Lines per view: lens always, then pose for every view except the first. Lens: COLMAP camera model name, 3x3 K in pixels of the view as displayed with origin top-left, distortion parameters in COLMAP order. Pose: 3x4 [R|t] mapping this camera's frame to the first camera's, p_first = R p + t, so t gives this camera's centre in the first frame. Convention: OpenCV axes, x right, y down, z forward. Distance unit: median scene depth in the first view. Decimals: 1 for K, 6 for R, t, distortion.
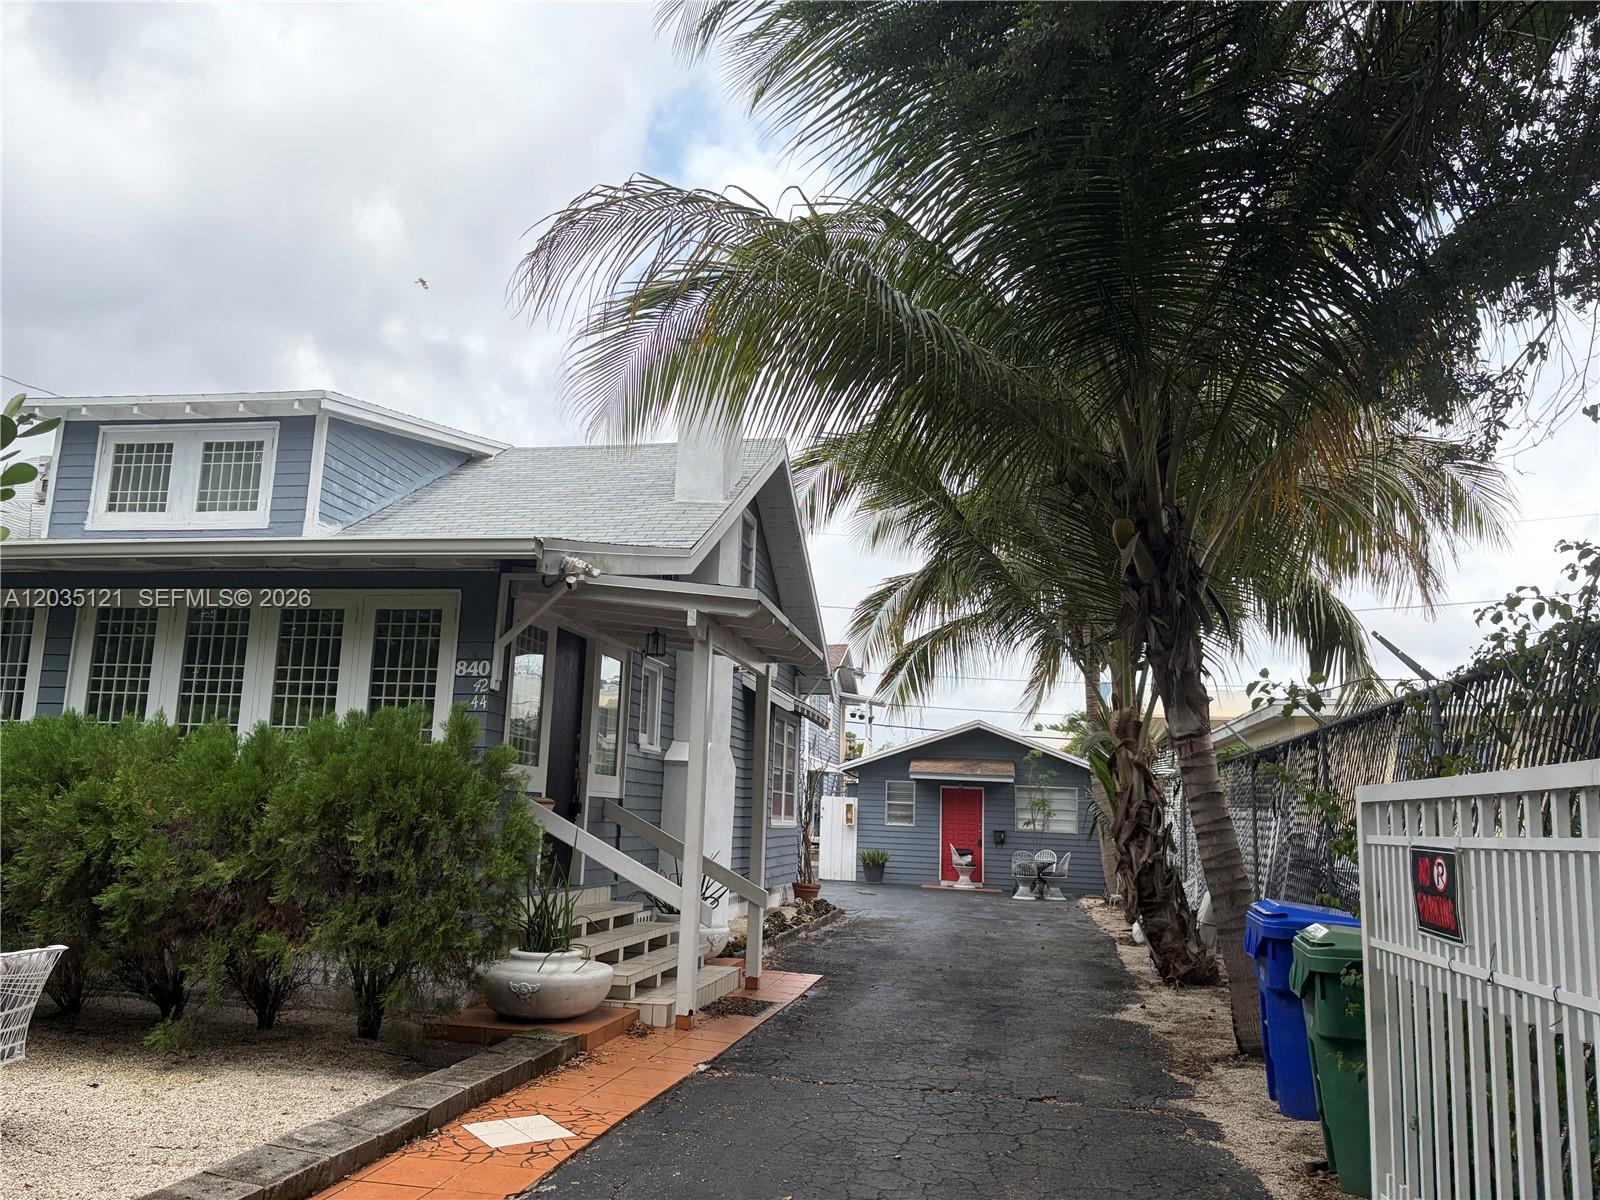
lens RADIAL K [[1222.7, 0, 755.5], [0, 1222.7, 605.3], [0, 0, 1]] dist [0.120056, -0.003083]
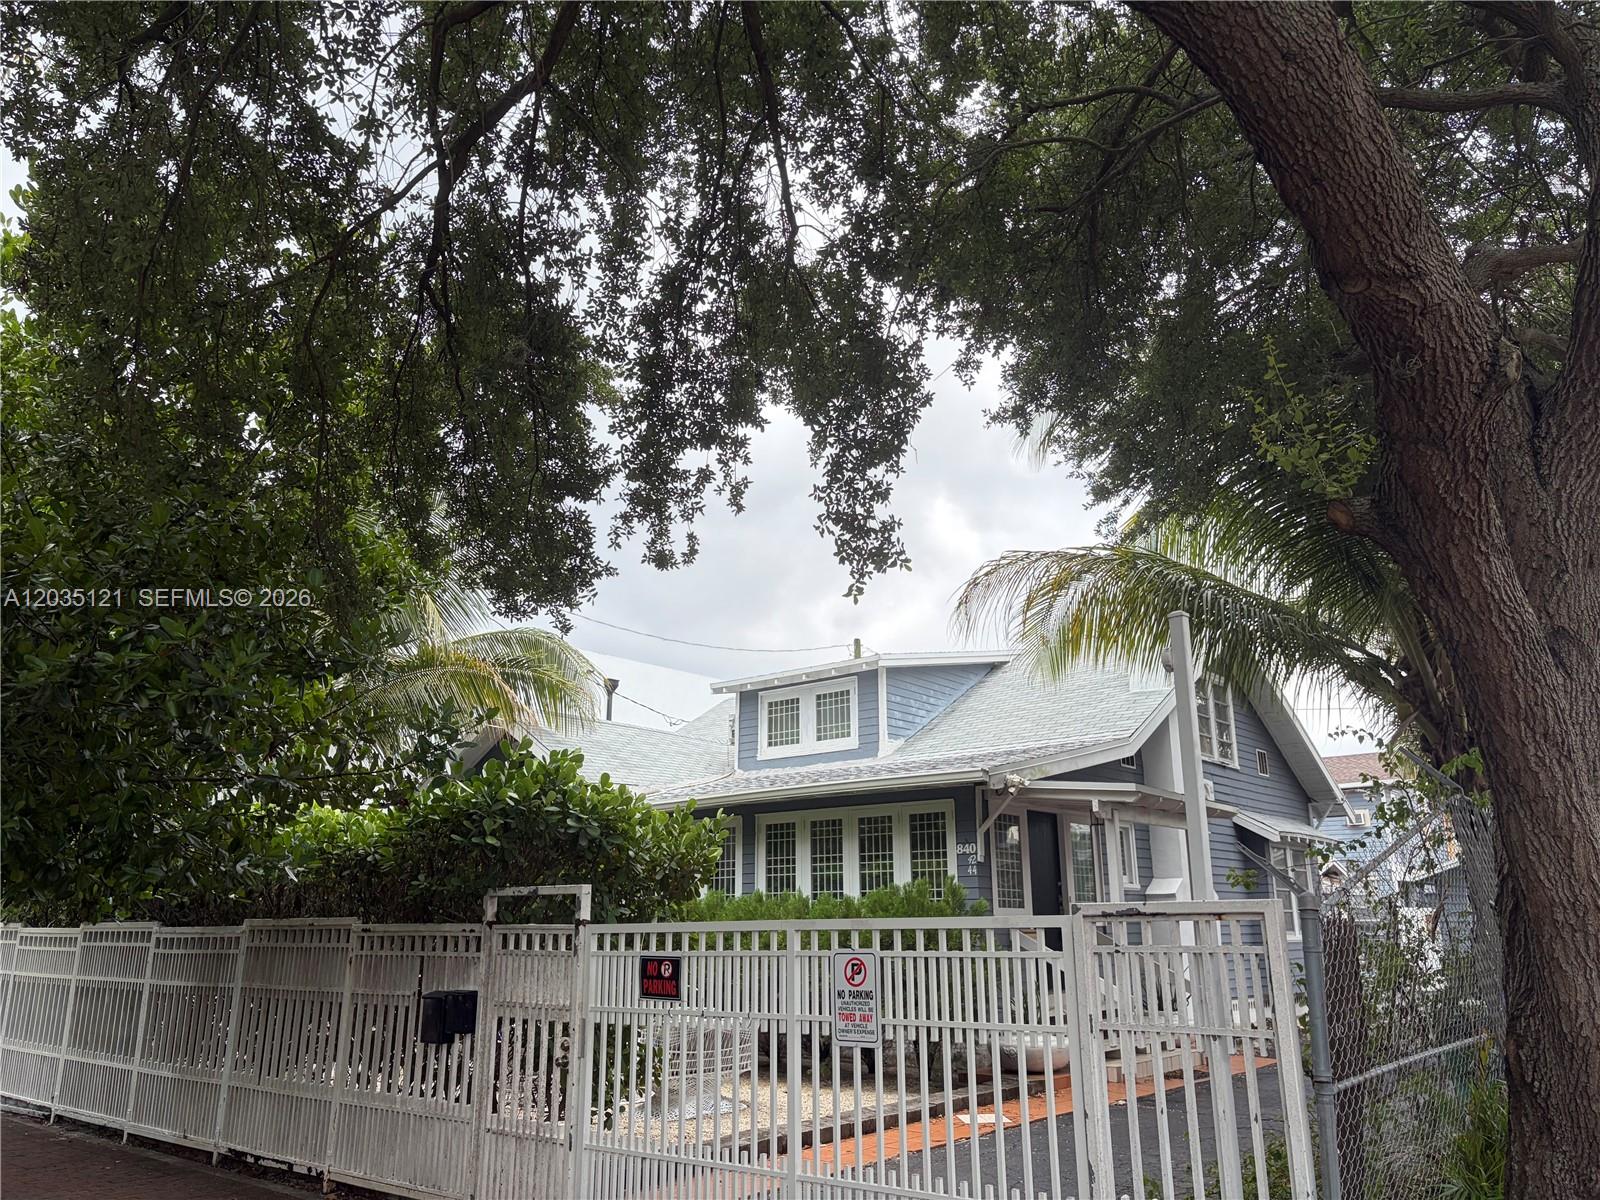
lens RADIAL K [[1160.5, 0, 793.6], [0, 1160.5, 606.2], [0, 0, 1]] dist [0.024904, -0.040909]
pose [[0.886600, -0.164983, -0.432113, 0.182012], [0.116352, 0.983733, -0.136865, -0.051453], [0.447664, 0.071067, 0.891373, -0.309066]]
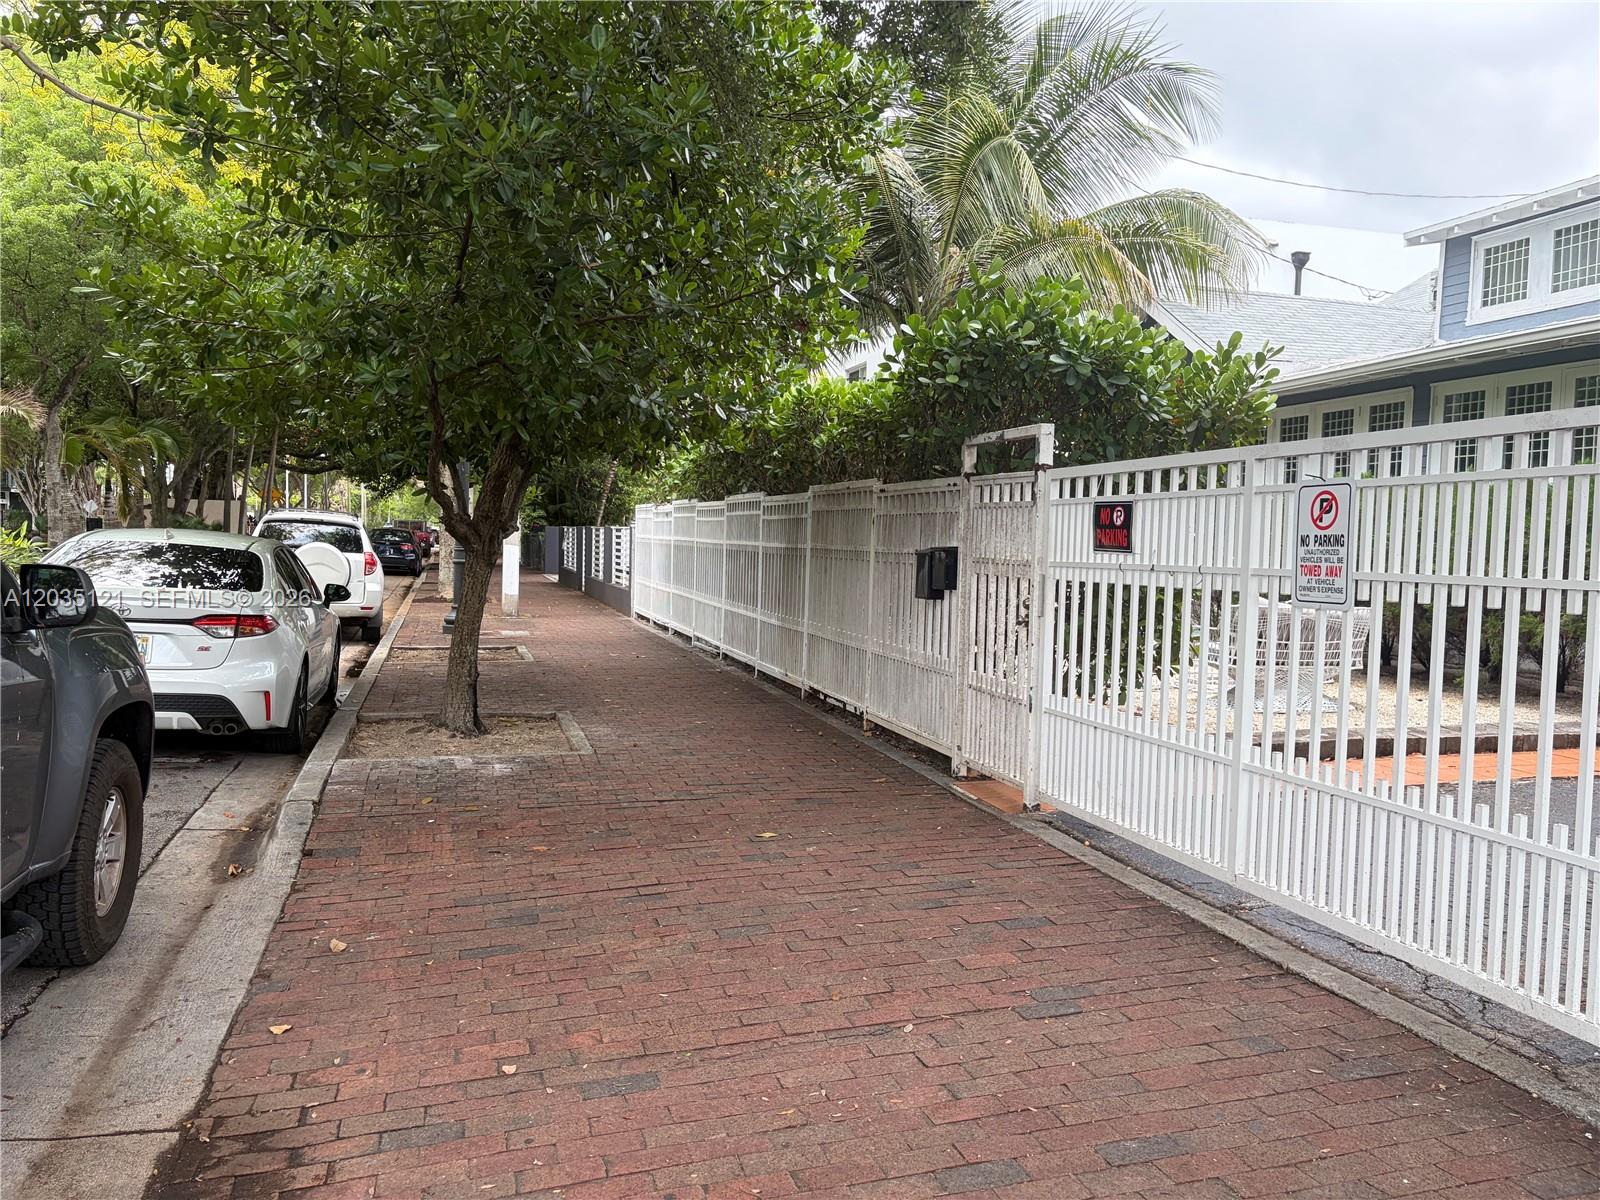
lens RADIAL K [[1160.5, 0, 793.6], [0, 1160.5, 606.2], [0, 0, 1]] dist [0.024904, -0.040909]
pose [[0.474645, 0.027445, -0.879749, 0.194743], [0.140880, 0.984259, 0.106713, -0.003758], [0.868829, -0.174590, 0.463307, -0.175924]]
